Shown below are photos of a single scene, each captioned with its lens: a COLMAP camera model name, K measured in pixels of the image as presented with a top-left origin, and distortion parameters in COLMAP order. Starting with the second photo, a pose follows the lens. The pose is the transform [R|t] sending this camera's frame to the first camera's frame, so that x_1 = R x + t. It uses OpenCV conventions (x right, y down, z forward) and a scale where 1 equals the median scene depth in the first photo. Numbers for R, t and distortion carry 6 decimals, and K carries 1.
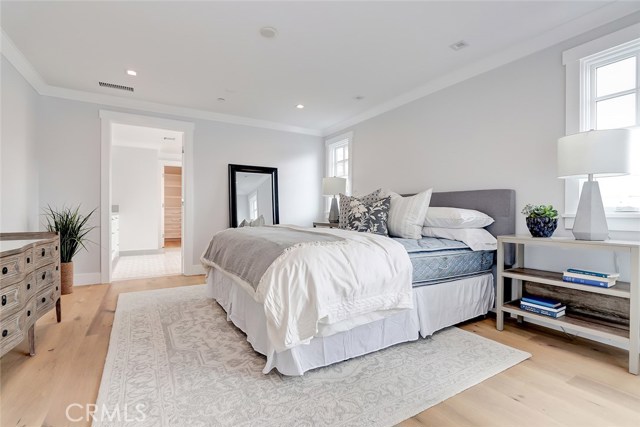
lens RADIAL K [[300.3, 0, 314.2], [0, 300.3, 210.7], [0, 0, 1]] dist [-0.019758, 0.001722]
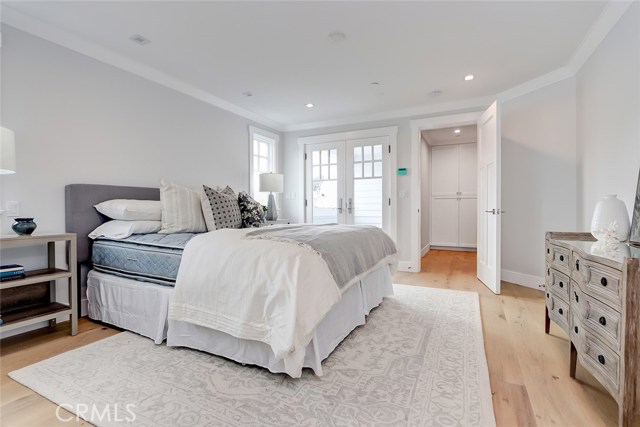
lens RADIAL K [[300.3, 0, 315.8], [0, 300.3, 214.3], [0, 0, 1]] dist [-0.019758, 0.001722]
pose [[-0.544232, -0.018419, 0.838732, -1.048769], [-0.002427, 0.999789, 0.020381, 0.004645], [-0.838931, 0.009056, -0.544162, 1.735199]]
